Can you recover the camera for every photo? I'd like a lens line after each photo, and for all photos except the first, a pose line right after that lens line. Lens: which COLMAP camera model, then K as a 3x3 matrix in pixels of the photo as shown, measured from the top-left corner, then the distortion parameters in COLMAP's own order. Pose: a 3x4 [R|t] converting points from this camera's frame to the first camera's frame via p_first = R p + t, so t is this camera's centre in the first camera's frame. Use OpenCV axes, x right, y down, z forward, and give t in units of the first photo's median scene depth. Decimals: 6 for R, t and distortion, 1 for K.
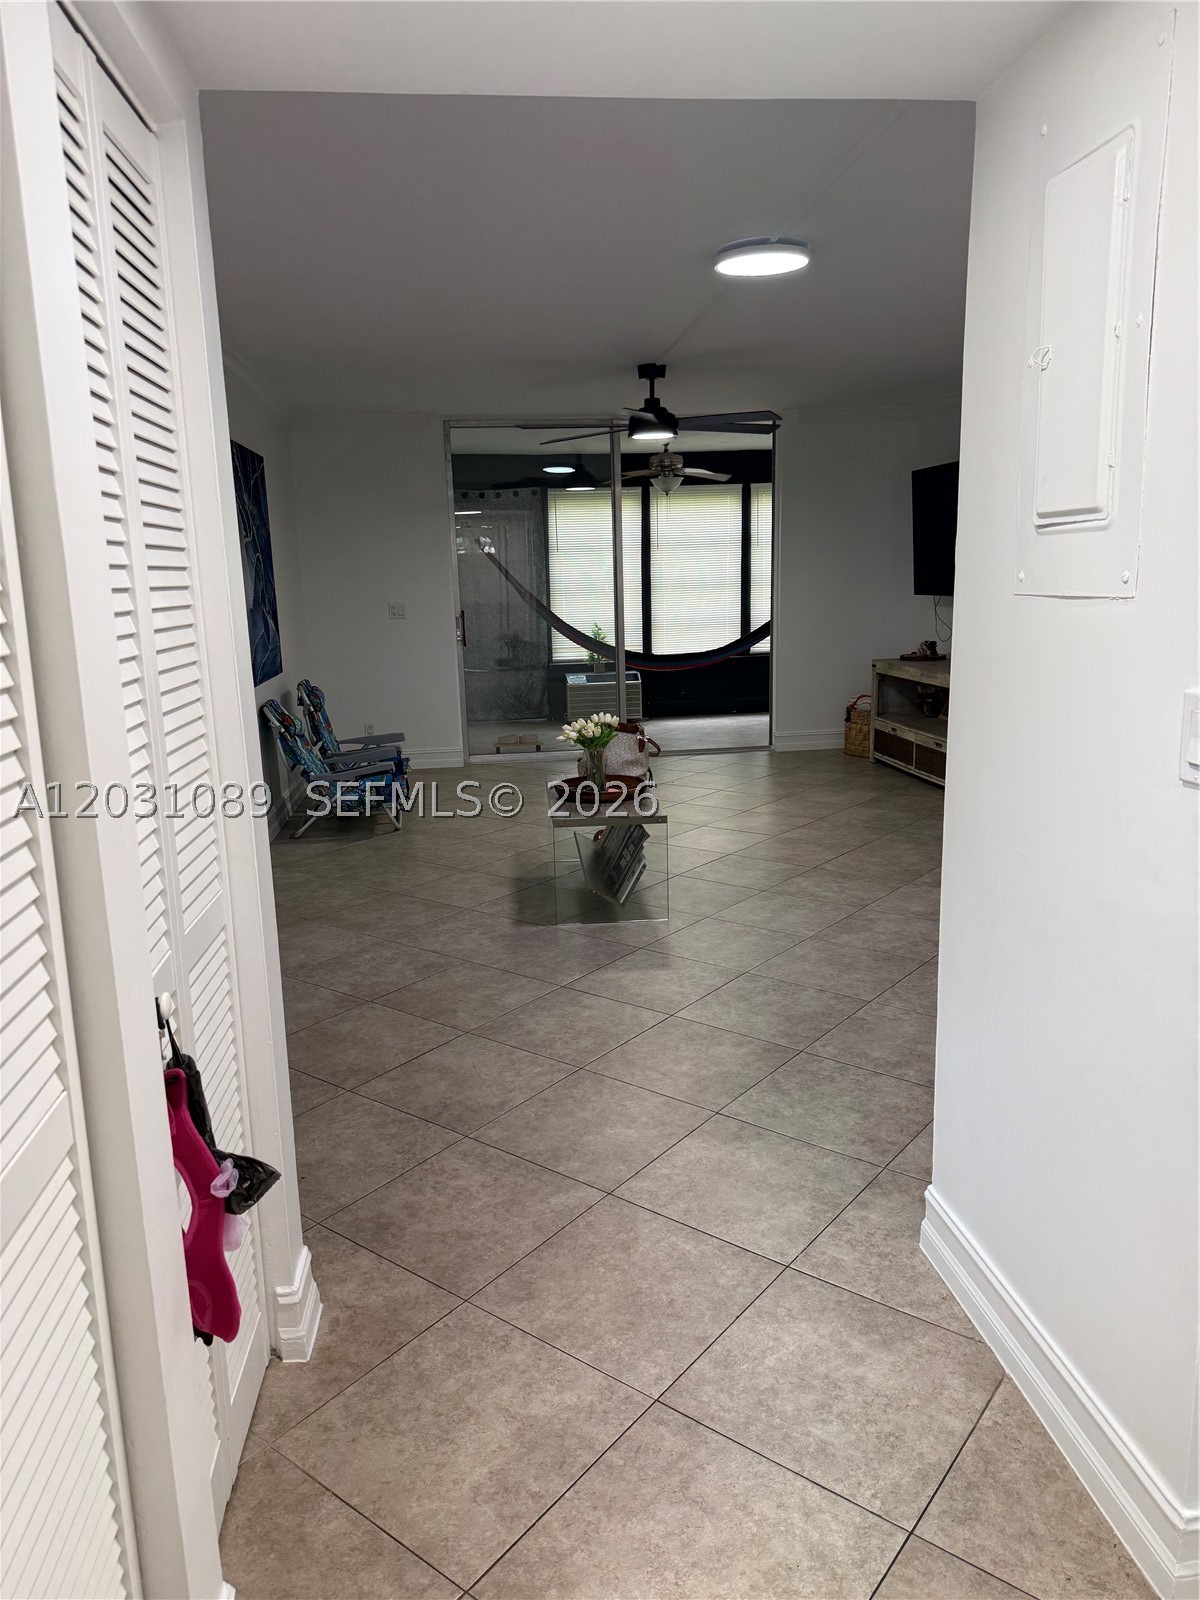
lens RADIAL K [[1111.2, 0, 597.1], [0, 1111.2, 808.9], [0, 0, 1]] dist [0.112755, -0.000368]
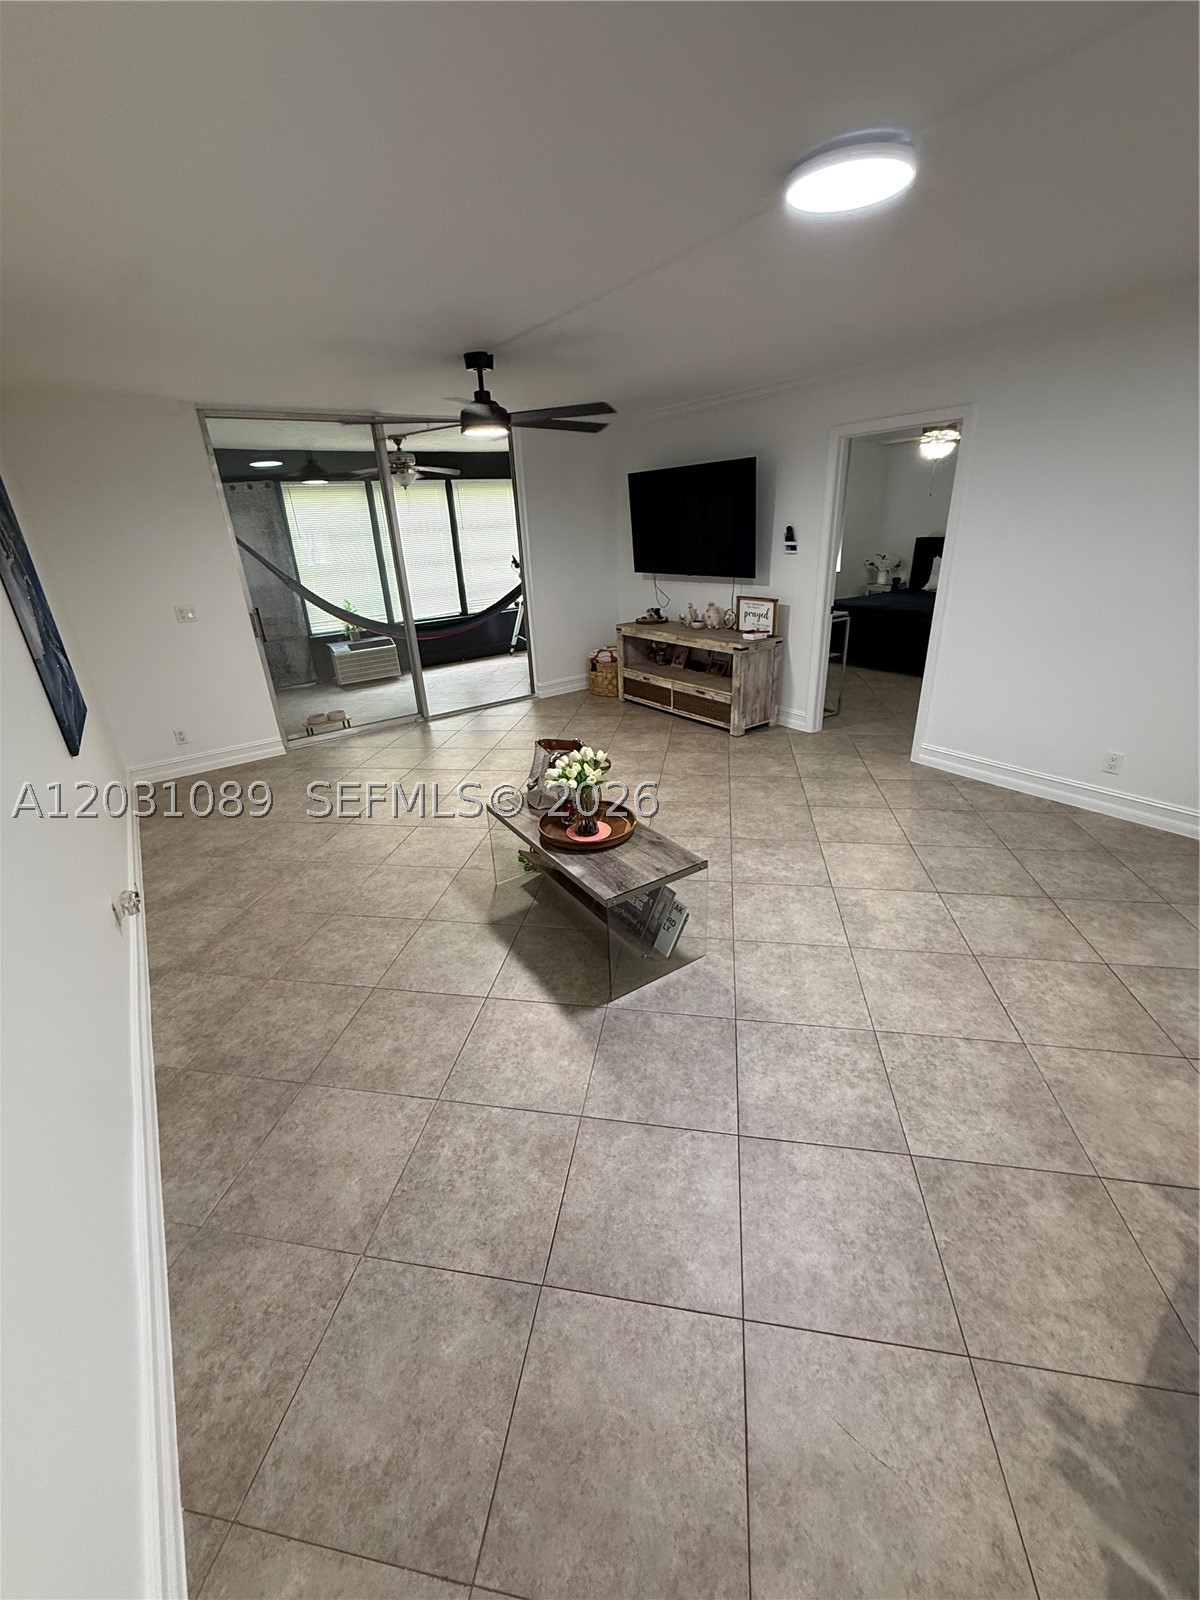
lens RADIAL K [[638.9, 0, 600.7], [0, 638.9, 797.9], [0, 0, 1]] dist [-0.004542, 0.001005]
pose [[0.880862, -0.202657, 0.427800, -0.132248], [0.121029, 0.970105, 0.210352, -0.095142], [-0.457641, -0.133515, 0.879056, 0.320359]]
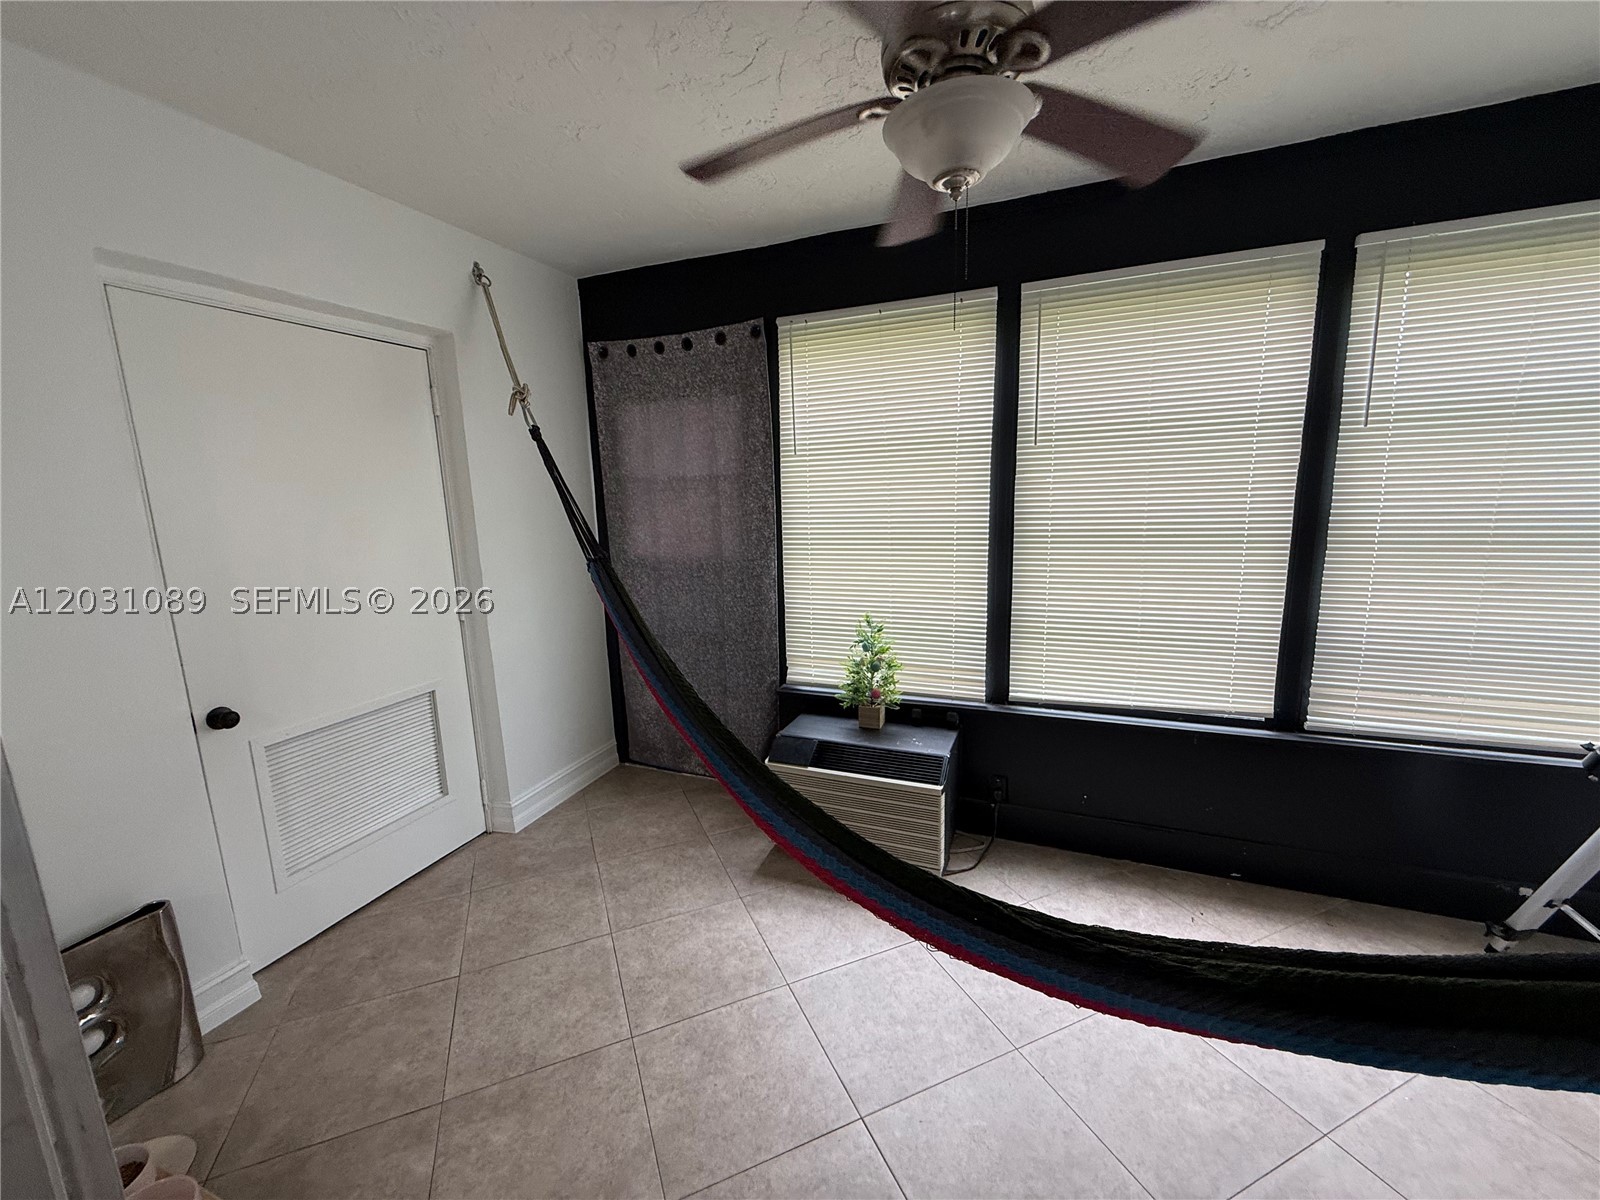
lens RADIAL K [[638.9, 0, 792.3], [0, 638.9, 602.5], [0, 0, 1]] dist [-0.004542, 0.001005]
pose [[0.866808, 0.087908, -0.490832, 0.129508], [-0.098381, 0.995139, 0.004488, -0.230652], [0.488841, 0.044399, 0.871242, 1.043344]]
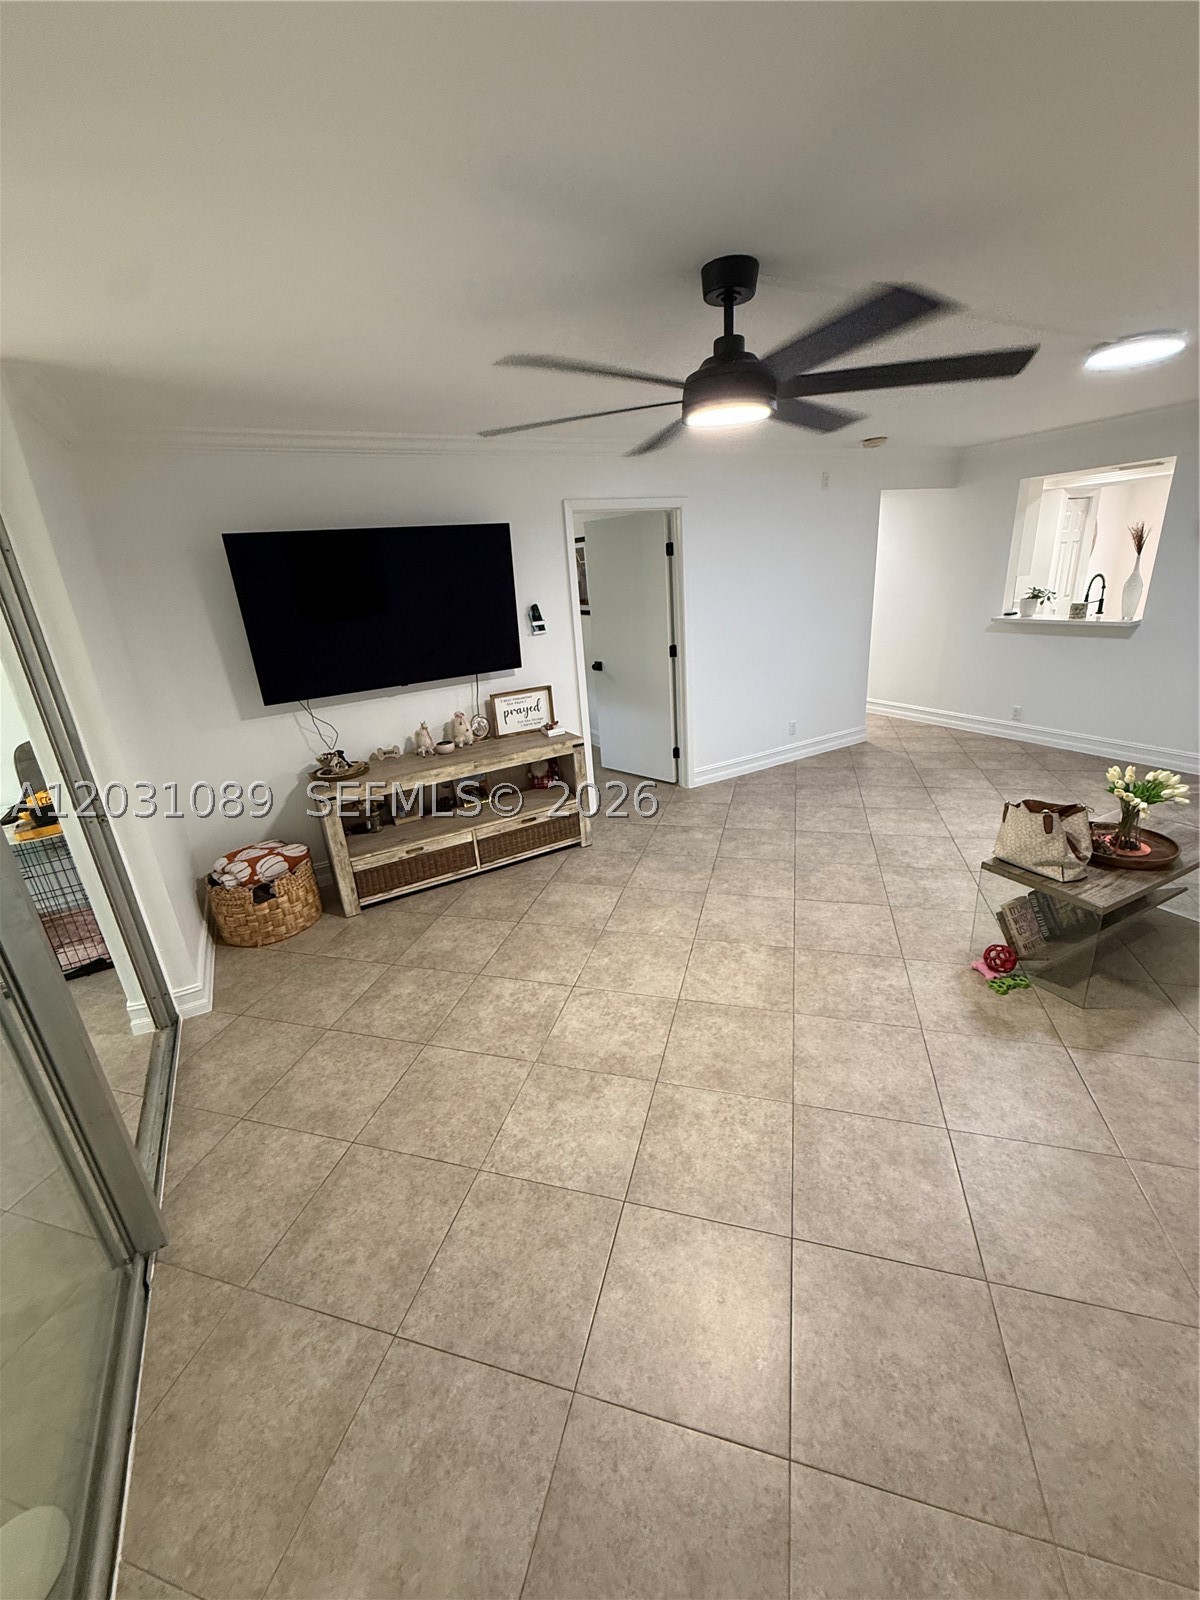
lens RADIAL K [[638.9, 0, 597.4], [0, 638.9, 793.6], [0, 0, 1]] dist [-0.004542, 0.001005]
pose [[-0.378274, -0.254599, 0.889993, -0.188900], [0.271013, 0.888848, 0.369460, -0.235656], [-0.885133, 0.380957, -0.267229, 0.948305]]
